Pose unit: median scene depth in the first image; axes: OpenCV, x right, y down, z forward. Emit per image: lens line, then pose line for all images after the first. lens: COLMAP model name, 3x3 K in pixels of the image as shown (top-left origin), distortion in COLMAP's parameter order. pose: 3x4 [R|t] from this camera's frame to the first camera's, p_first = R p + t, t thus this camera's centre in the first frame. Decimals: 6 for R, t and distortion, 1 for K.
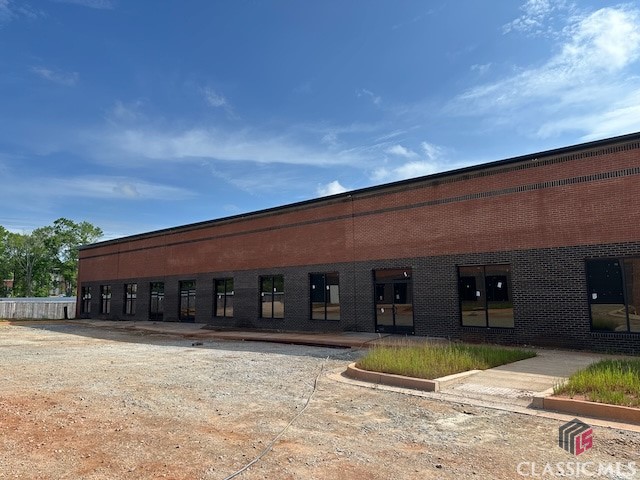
lens RADIAL K [[452.7, 0, 315.0], [0, 452.7, 235.1], [0, 0, 1]] dist [0.040791, -0.029944]
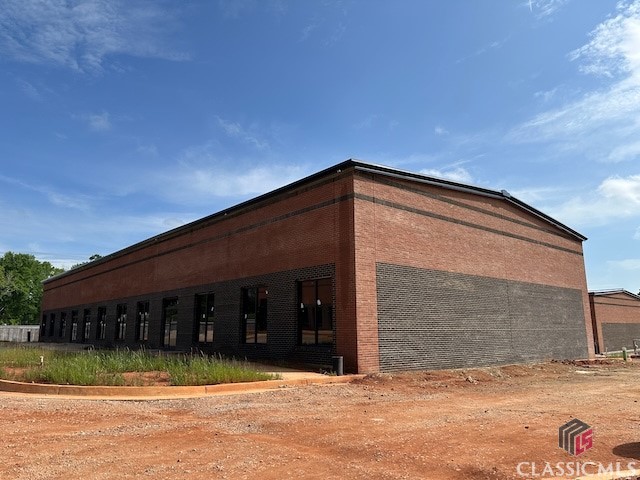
lens RADIAL K [[452.7, 0, 335.0], [0, 452.7, 213.7], [0, 0, 1]] dist [0.040791, -0.029944]
pose [[0.992103, -0.024415, -0.123027, 0.136574], [0.010228, 0.993353, -0.114655, -0.001483], [0.125009, 0.112491, 0.985758, -0.040756]]
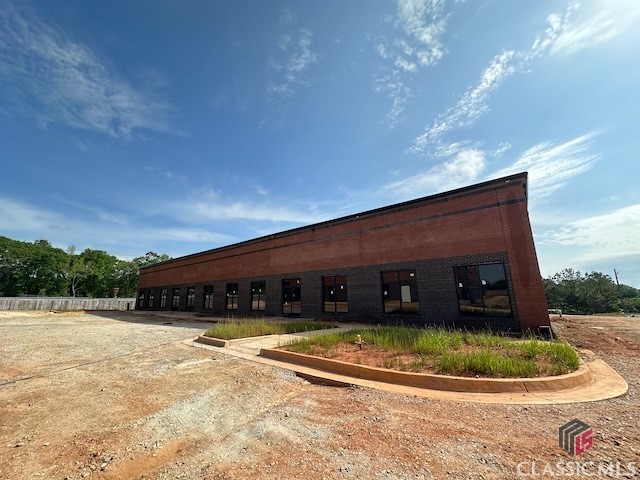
lens RADIAL K [[256.0, 0, 318.1], [0, 256.0, 236.7], [0, 0, 1]] dist [0.009966, 0.001199]
pose [[0.999169, 0.006494, 0.040230, 0.040152], [-0.002449, 0.995008, -0.099770, 0.002010], [-0.040677, 0.099588, 0.994197, -0.000042]]
